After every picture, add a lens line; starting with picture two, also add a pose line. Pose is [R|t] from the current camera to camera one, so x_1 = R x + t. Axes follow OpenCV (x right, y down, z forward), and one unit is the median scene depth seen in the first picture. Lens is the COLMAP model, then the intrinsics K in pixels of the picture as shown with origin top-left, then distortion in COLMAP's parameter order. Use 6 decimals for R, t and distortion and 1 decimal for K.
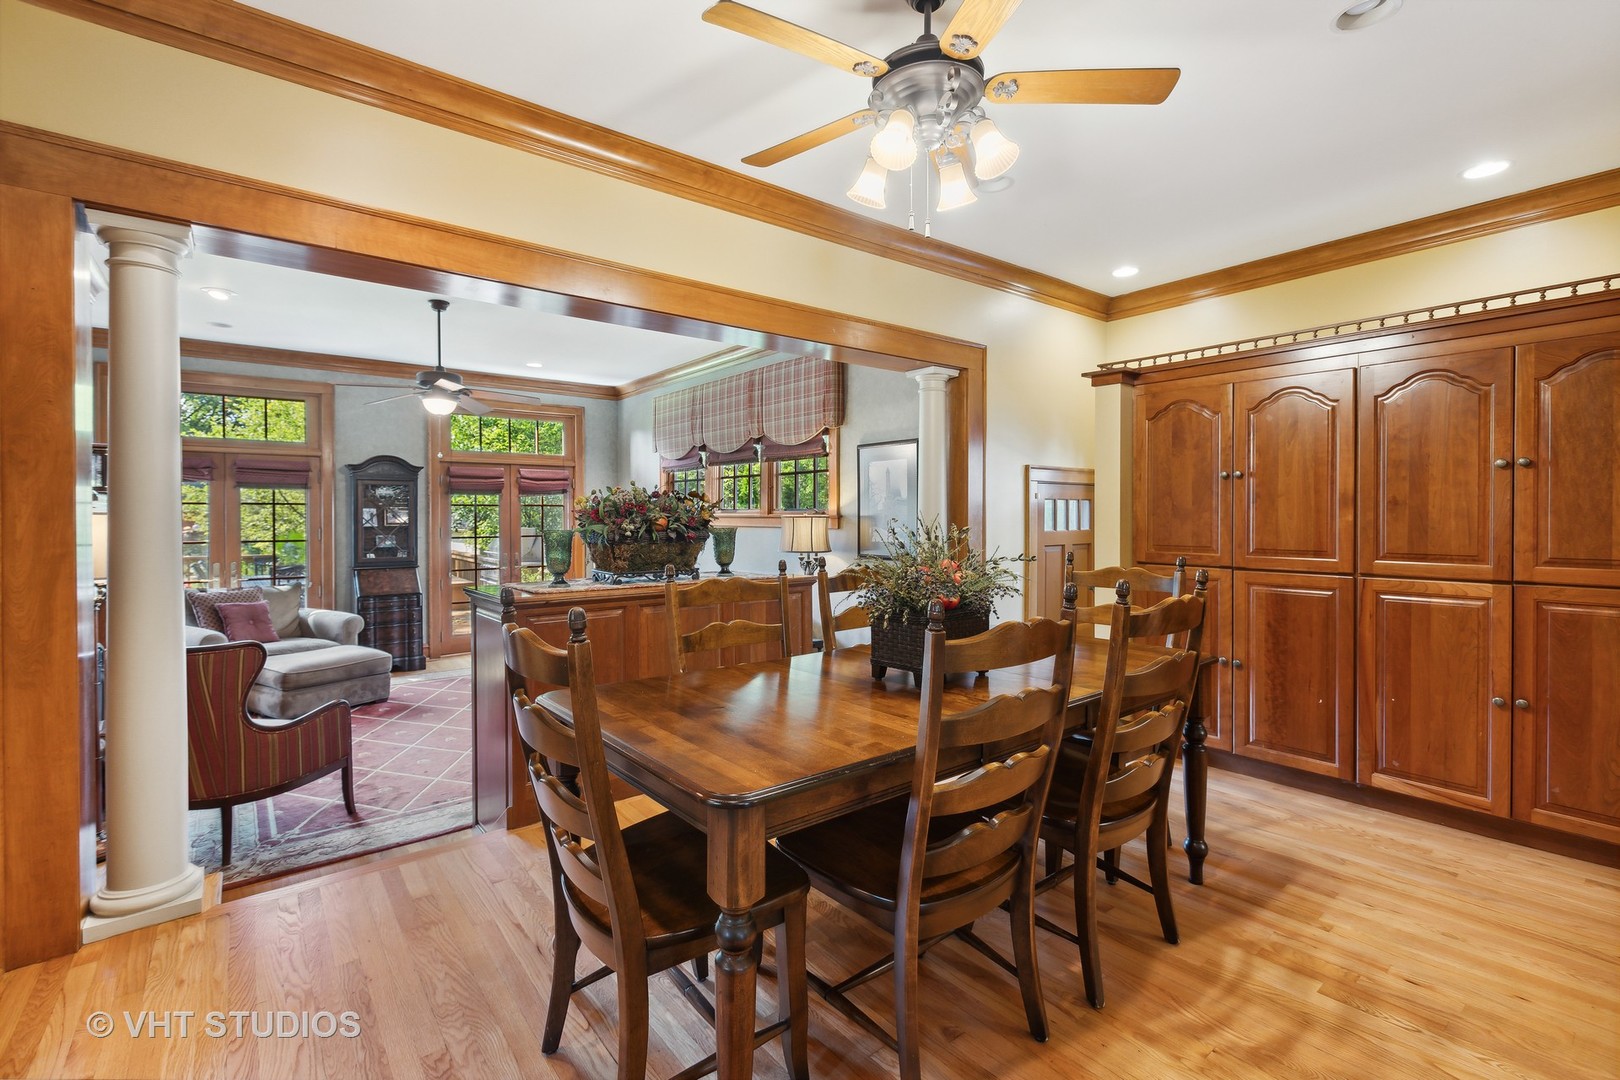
lens RADIAL K [[736.2, 0, 809.7], [0, 736.2, 530.0], [0, 0, 1]] dist [-0.004480, -0.000963]
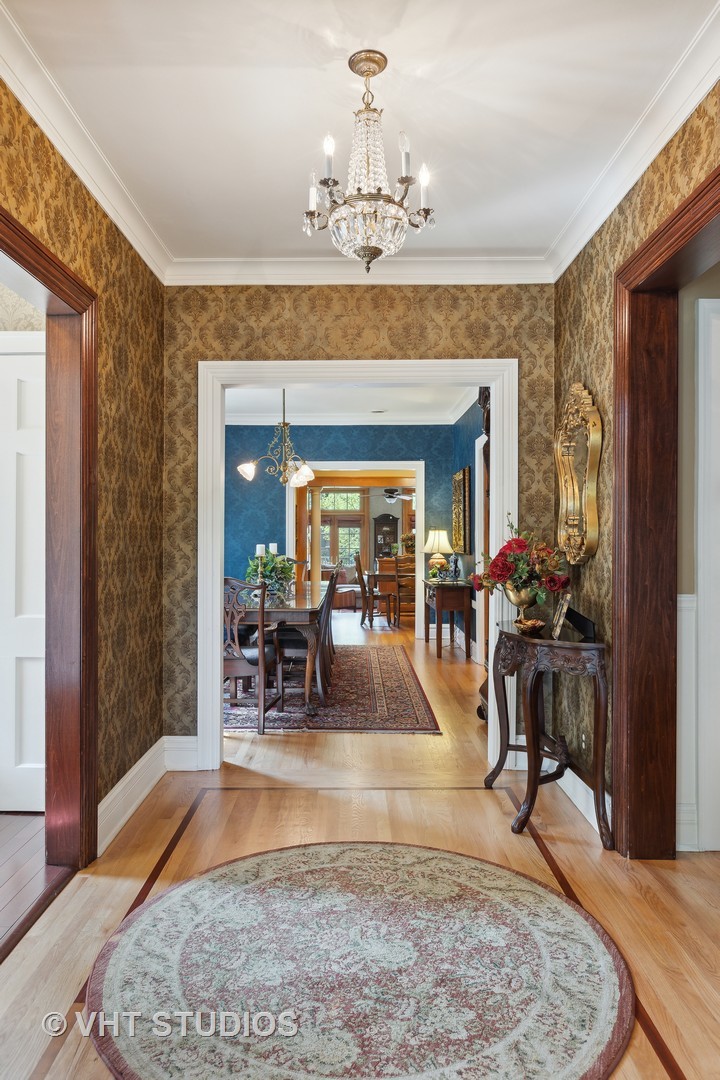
lens RADIAL K [[723.9, 0, 354.2], [0, 723.9, 536.4], [0, 0, 1]] dist [-0.008107, -0.000648]
pose [[0.786050, 0.002419, -0.618158, 0.842694], [-0.012072, 0.999862, -0.011439, 0.002503], [0.618045, 0.016454, 0.785970, -0.972626]]
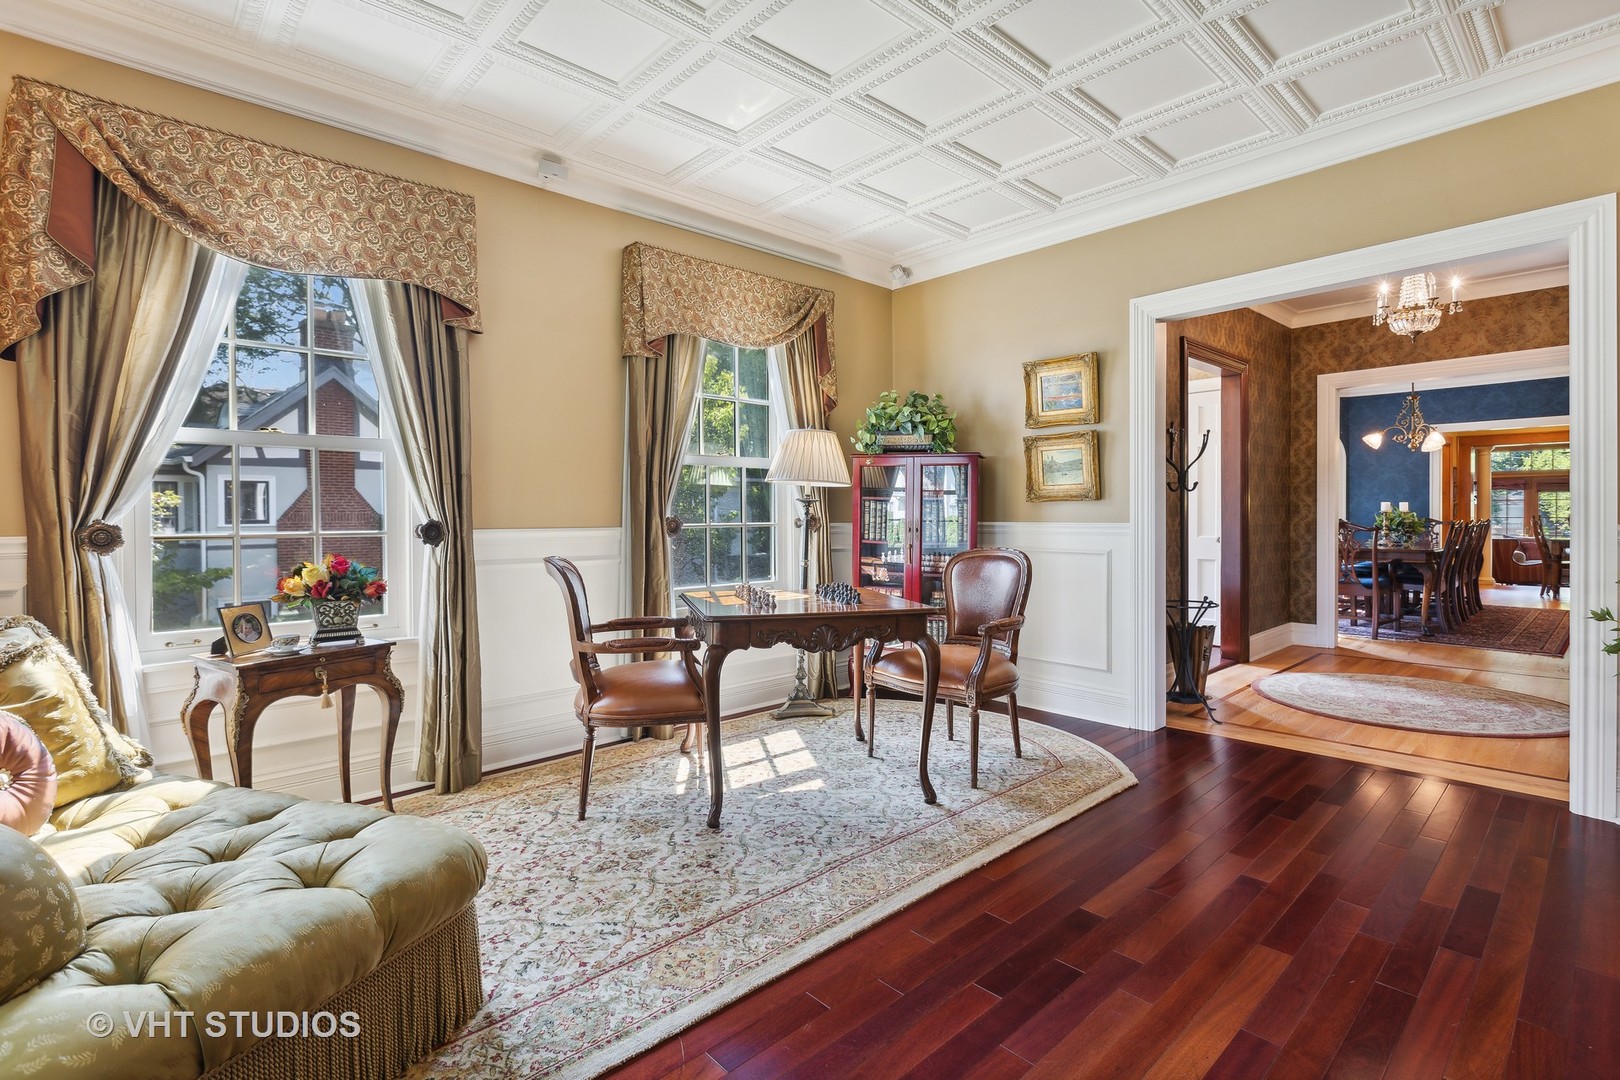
lens RADIAL K [[769.2, 0, 796.5], [0, 769.2, 519.0], [0, 0, 1]] dist [-0.004432, -0.001090]
pose [[0.070901, 0.008793, -0.997445, 1.255915], [-0.012771, 0.999887, 0.007907, 0.030196], [0.997402, 0.012178, 0.071005, -1.279665]]
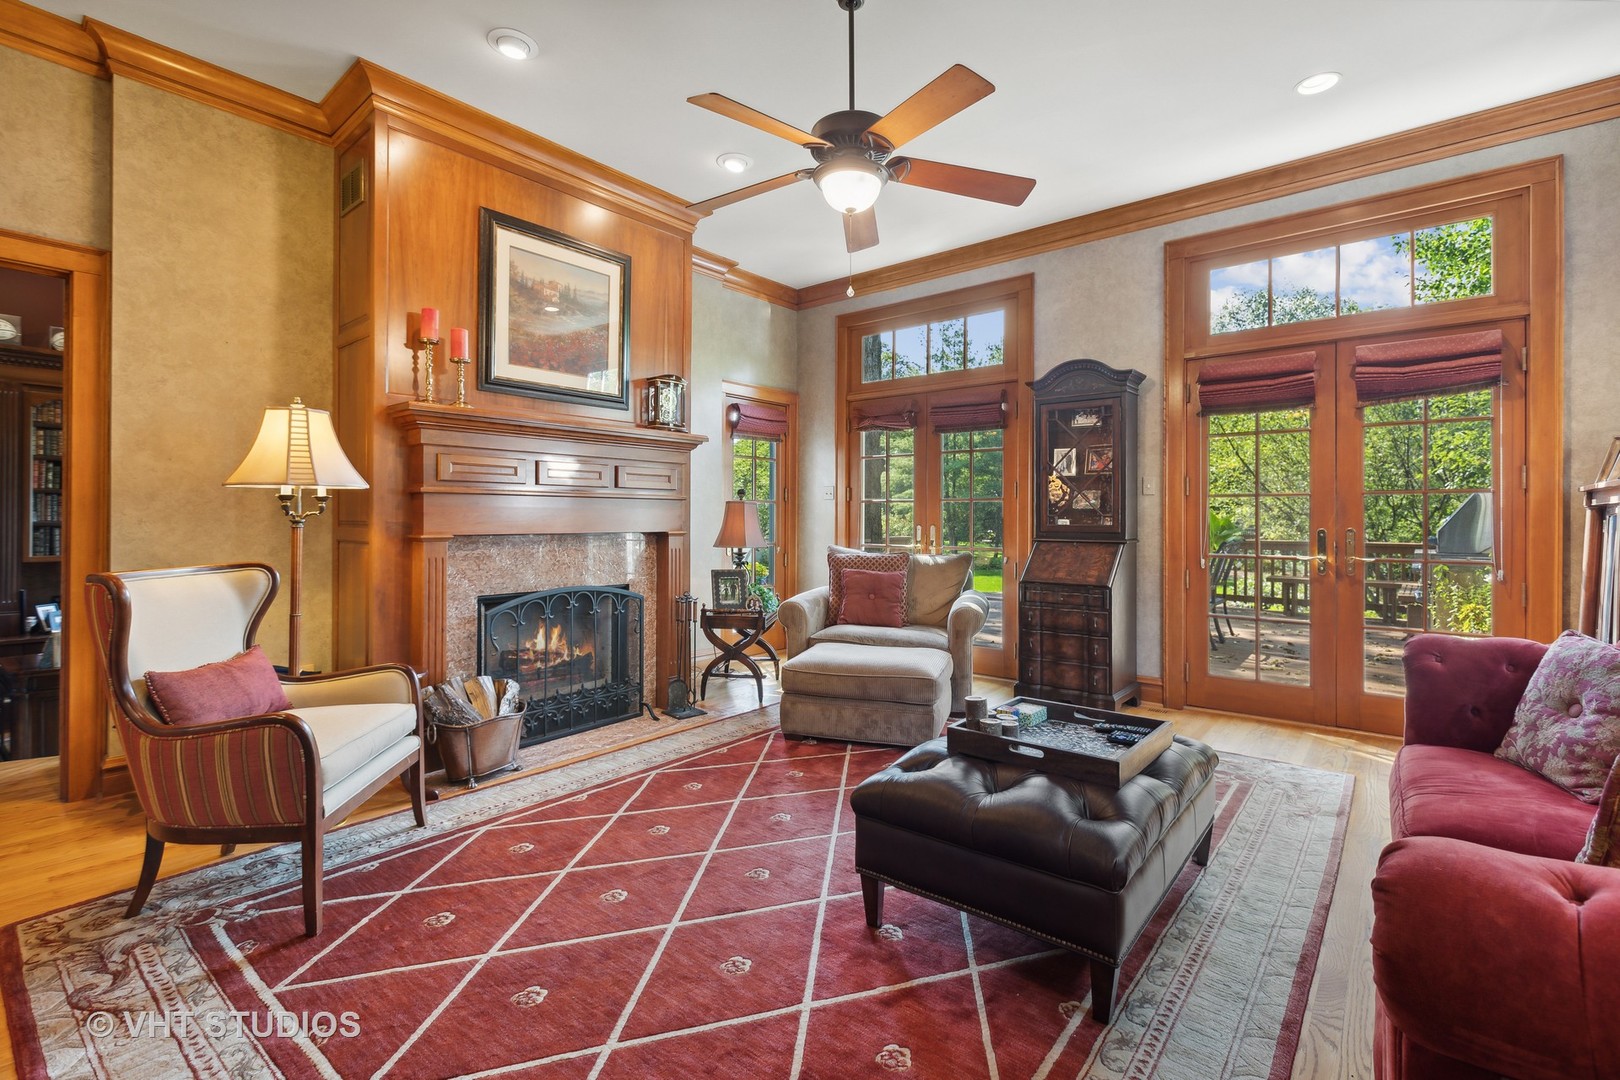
lens RADIAL K [[736.9, 0, 807.3], [0, 736.9, 525.1], [0, 0, 1]] dist [0.001997, 0.000218]
pose [[0.218032, 0.005636, -0.975925, -0.014446], [-0.019624, 0.999806, 0.001389, 0.041816], [0.975744, 0.018849, 0.218100, 0.638761]]
